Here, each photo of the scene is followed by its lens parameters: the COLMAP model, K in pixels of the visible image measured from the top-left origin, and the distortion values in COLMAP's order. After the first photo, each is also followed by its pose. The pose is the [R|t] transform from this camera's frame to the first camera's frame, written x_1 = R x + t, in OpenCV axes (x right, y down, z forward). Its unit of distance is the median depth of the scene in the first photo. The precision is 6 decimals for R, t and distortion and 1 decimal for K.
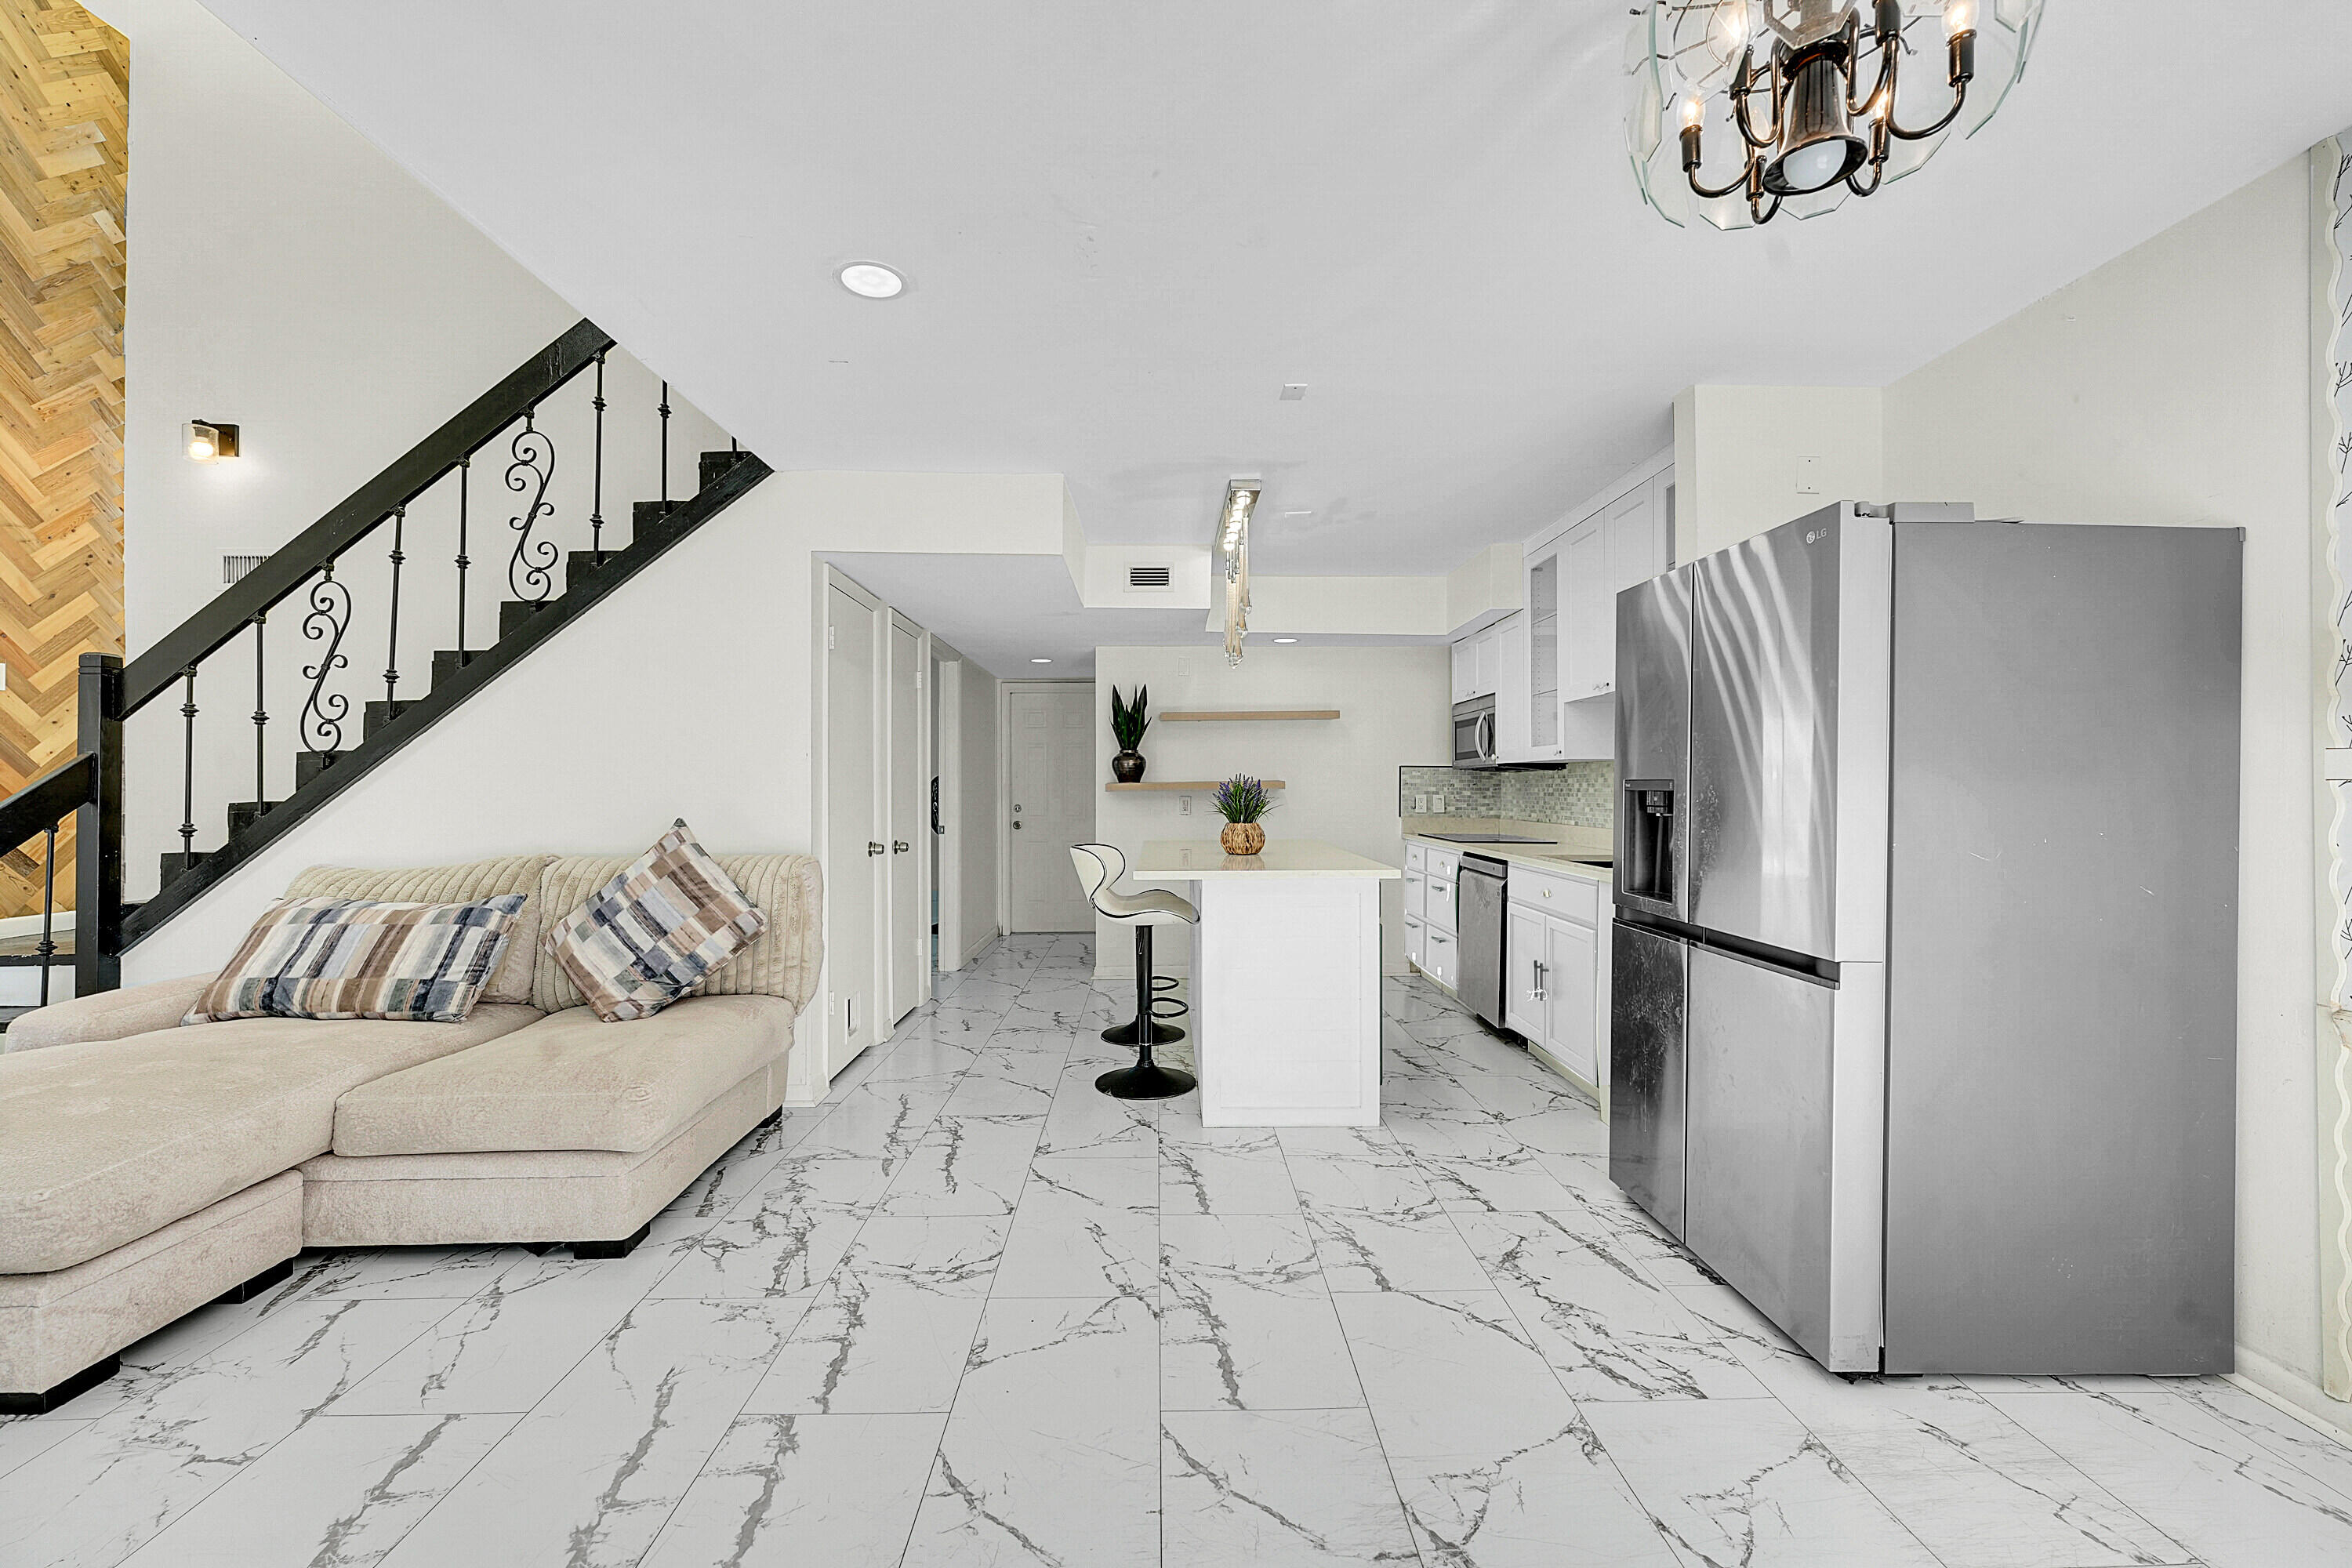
lens RADIAL K [[932.8, 0, 1171.8], [0, 932.8, 787.2], [0, 0, 1]] dist [0.001221, 0.000031]
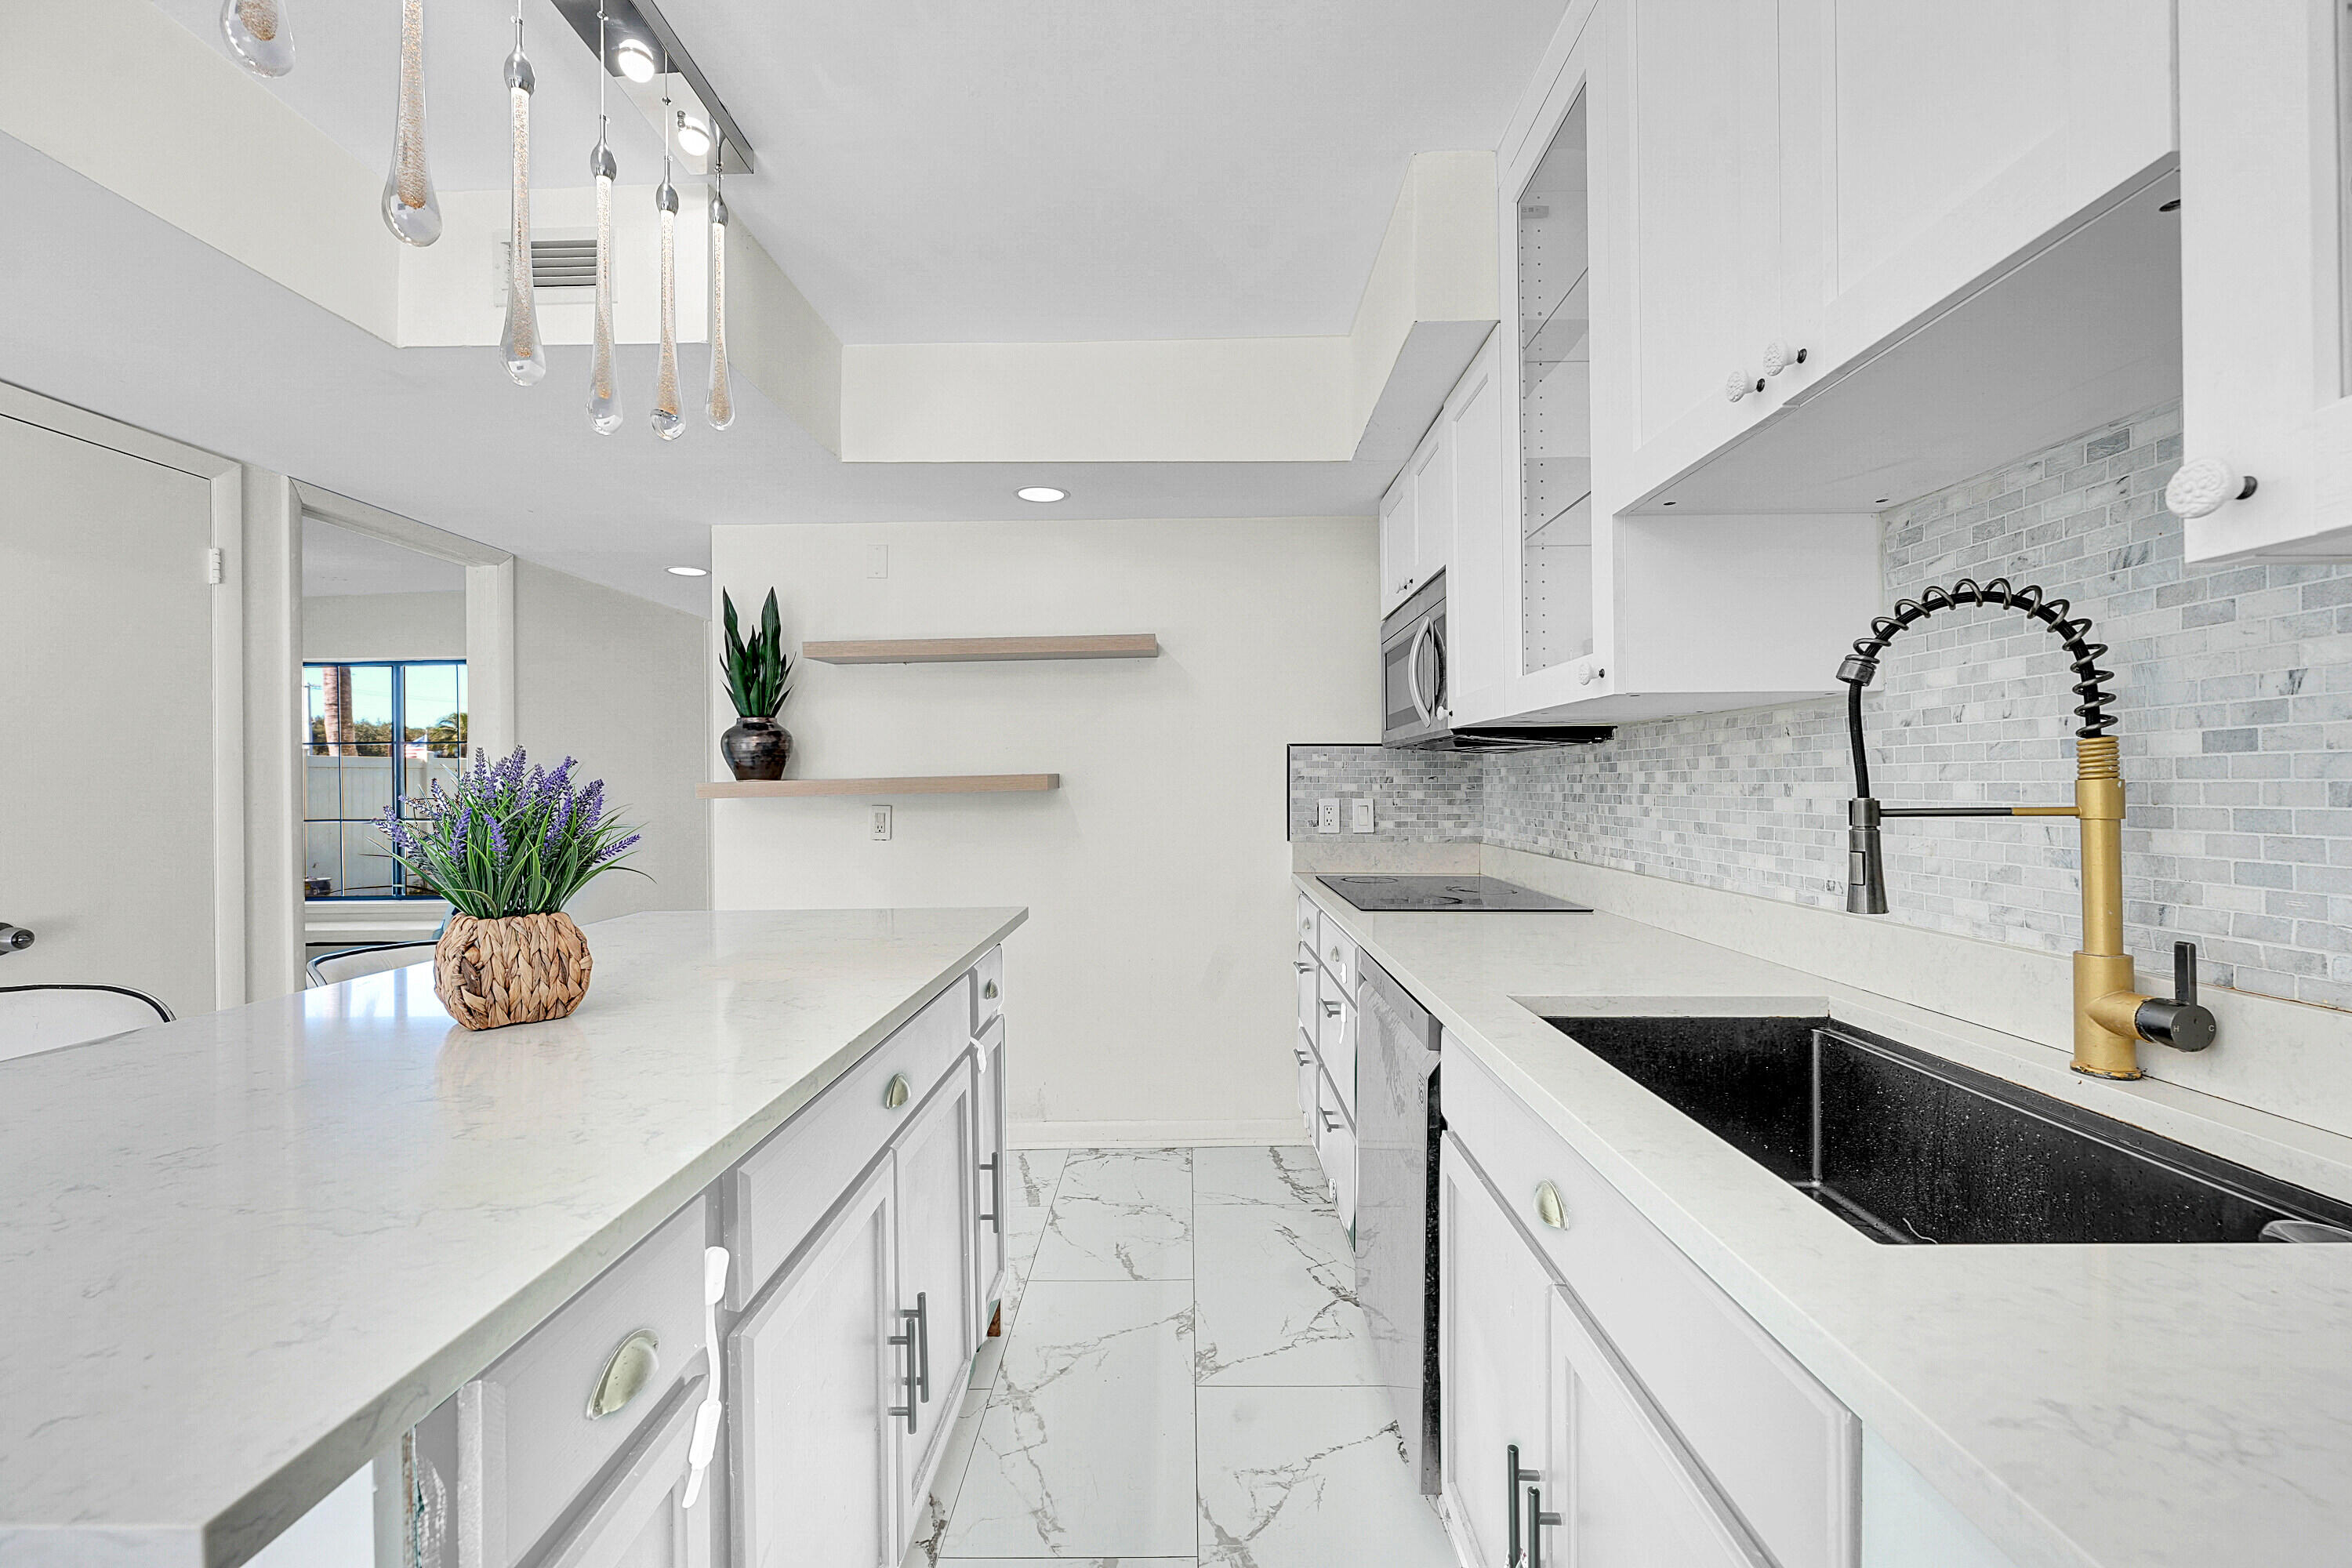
lens RADIAL K [[932.8, 0, 1182.2], [0, 932.8, 782.7], [0, 0, 1]] dist [0.001221, 0.000031]
pose [[0.999739, -0.009461, -0.020777, 0.205101], [0.009419, 0.999953, -0.002143, -0.000613], [0.020797, 0.001947, 0.999782, 0.498087]]
